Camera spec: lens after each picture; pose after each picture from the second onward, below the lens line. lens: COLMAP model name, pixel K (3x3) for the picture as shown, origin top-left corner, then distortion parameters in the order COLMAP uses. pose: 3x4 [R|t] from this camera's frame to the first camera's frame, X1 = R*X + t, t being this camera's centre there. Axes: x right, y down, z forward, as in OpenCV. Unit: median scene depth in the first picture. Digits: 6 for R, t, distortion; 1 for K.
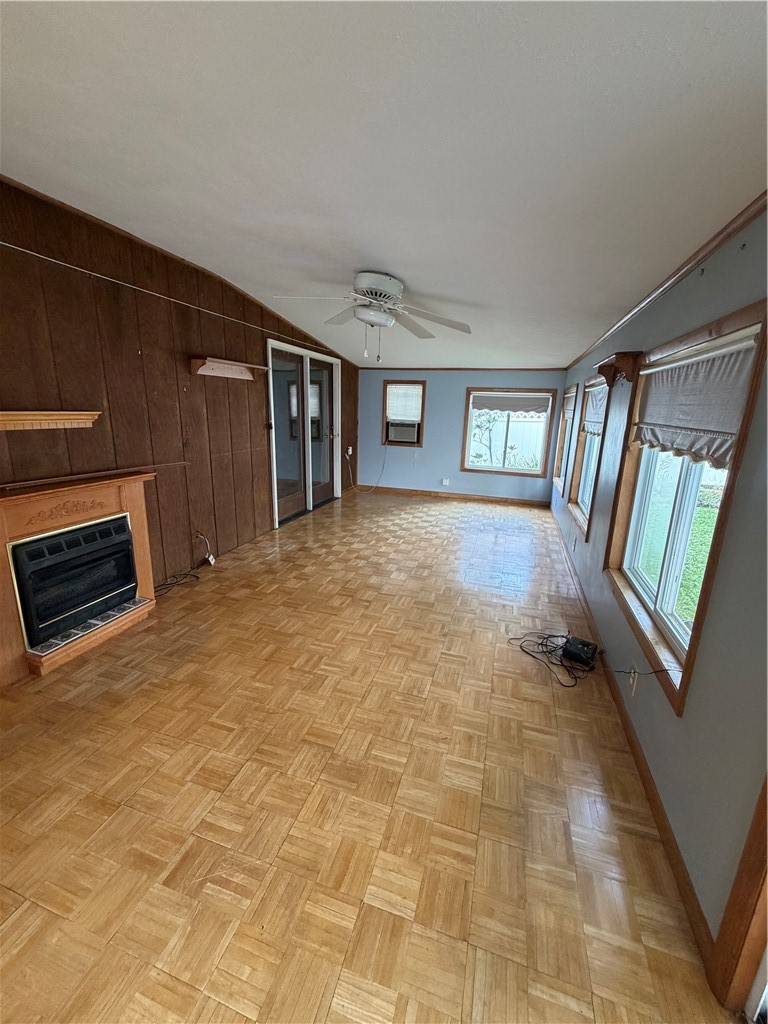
lens RADIAL K [[409.6, 0, 383.9], [0, 409.6, 508.3], [0, 0, 1]] dist [-0.001652, 0.001170]
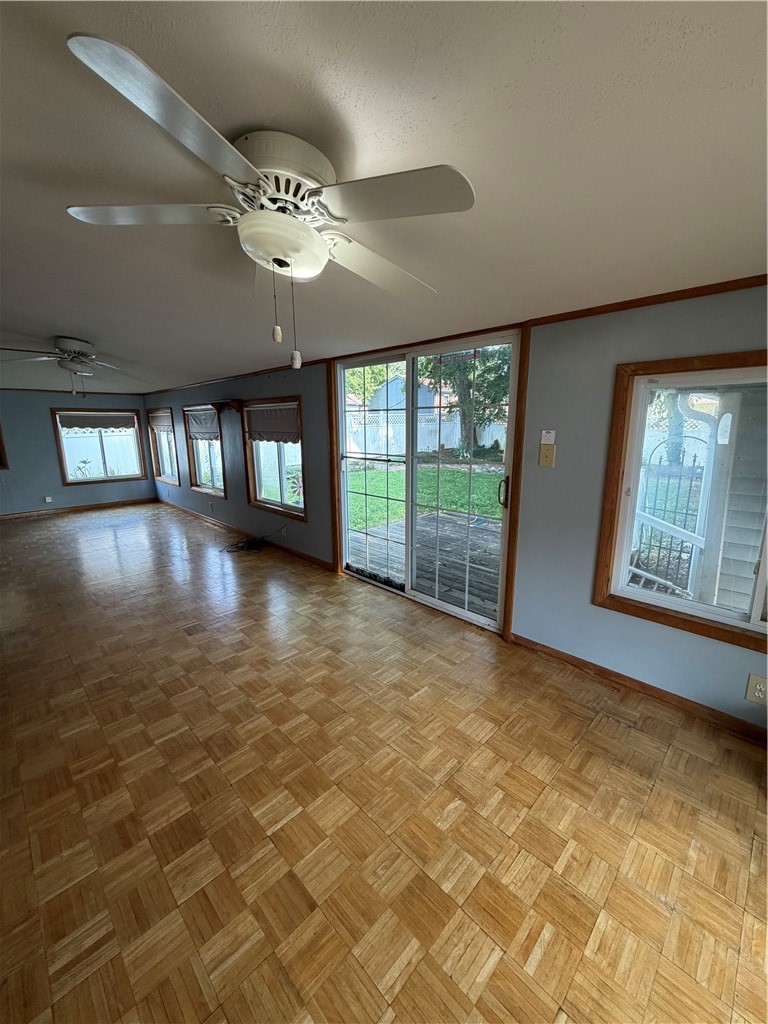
lens RADIAL K [[409.6, 0, 383.9], [0, 409.6, 508.3], [0, 0, 1]] dist [-0.001652, 0.001170]
pose [[0.466955, -0.211232, 0.858681, -0.364676], [0.232954, 0.966134, 0.110983, 0.041878], [-0.853045, 0.148210, 0.500349, -0.237335]]
